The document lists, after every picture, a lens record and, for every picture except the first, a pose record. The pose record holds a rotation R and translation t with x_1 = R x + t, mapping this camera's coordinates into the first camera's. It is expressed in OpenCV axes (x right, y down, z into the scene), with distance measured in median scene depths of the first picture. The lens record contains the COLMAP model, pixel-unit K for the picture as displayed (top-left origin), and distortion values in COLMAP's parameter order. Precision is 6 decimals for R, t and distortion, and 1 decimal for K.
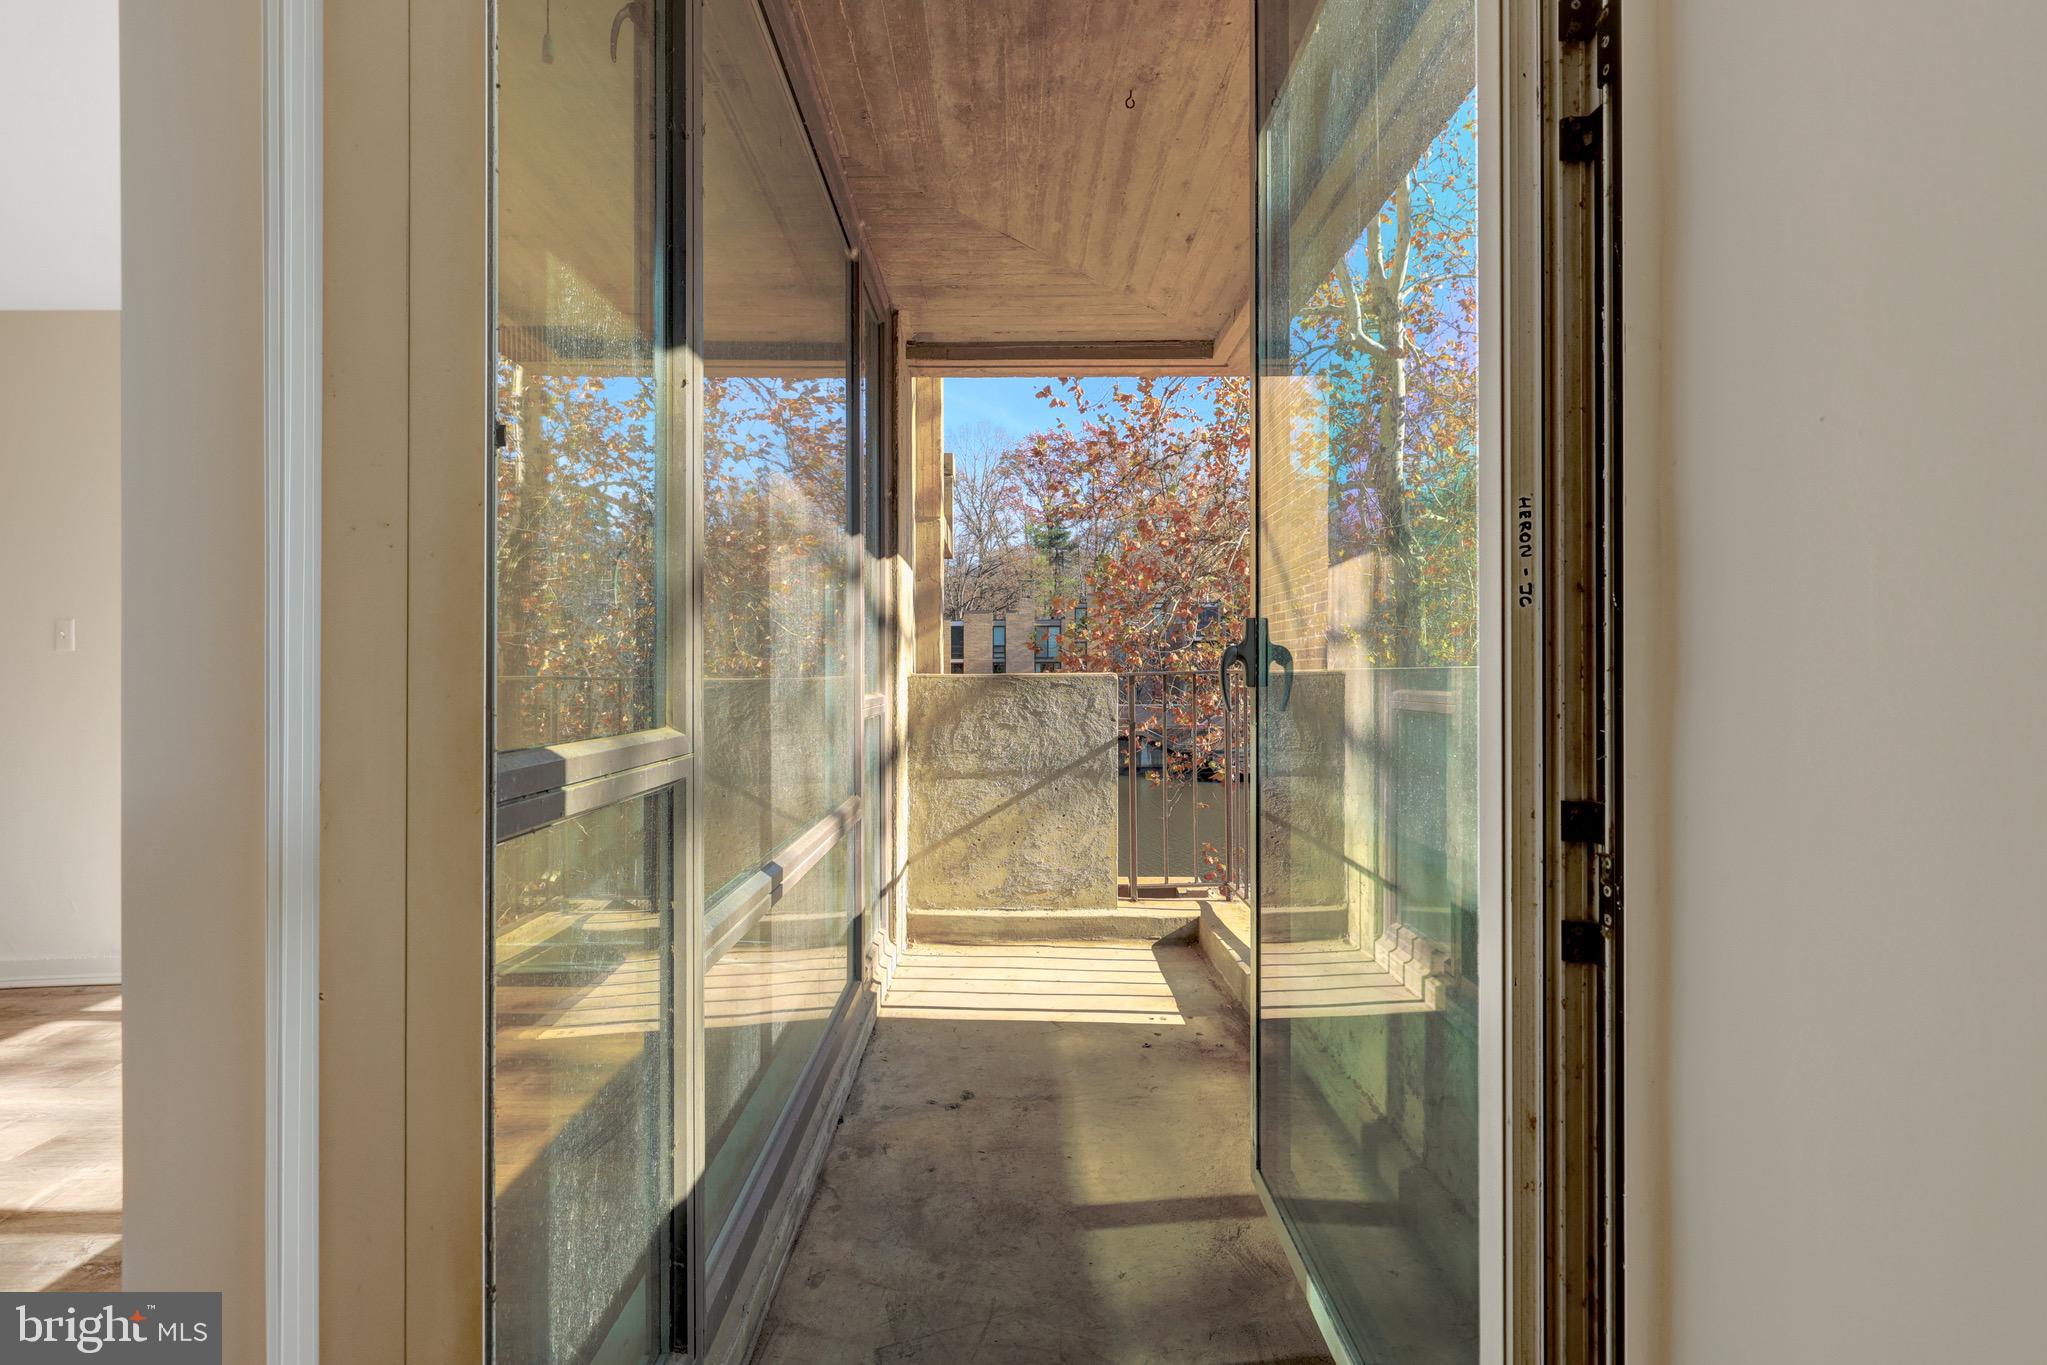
lens RADIAL K [[875.6, 0, 1024.9], [0, 875.6, 675.6], [0, 0, 1]] dist [-0.001332, 0.000216]
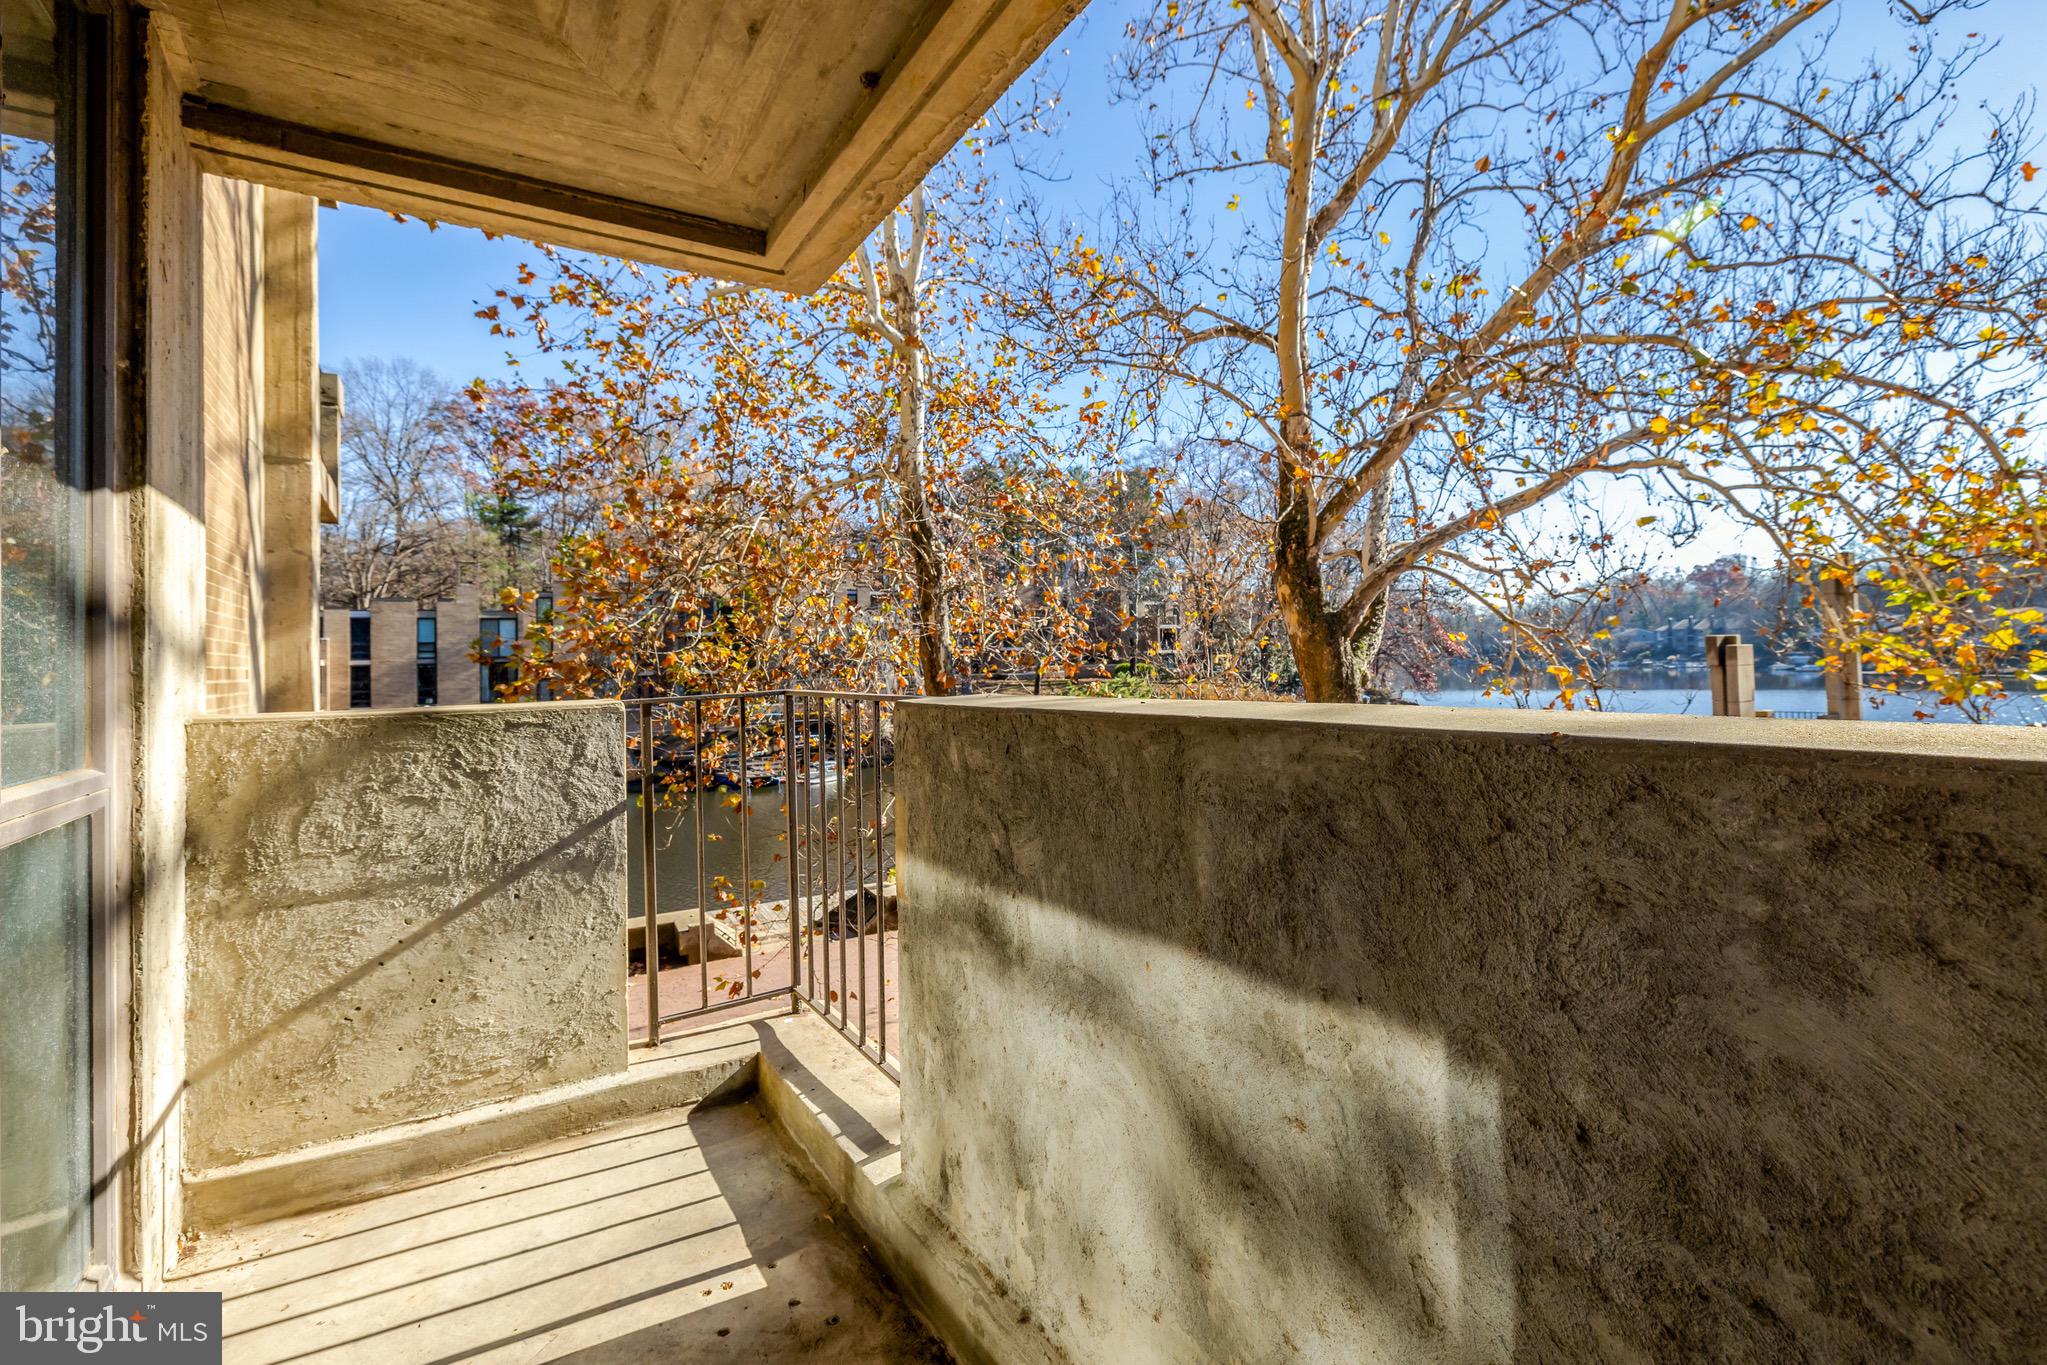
lens RADIAL K [[896.2, 0, 1044.3], [0, 896.2, 637.8], [0, 0, 1]] dist [-0.000269, 0.000063]
pose [[0.840383, -0.004879, 0.541971, 0.007271], [0.024546, 0.999276, -0.029064, -0.023055], [-0.541436, 0.037728, 0.839895, 0.269222]]
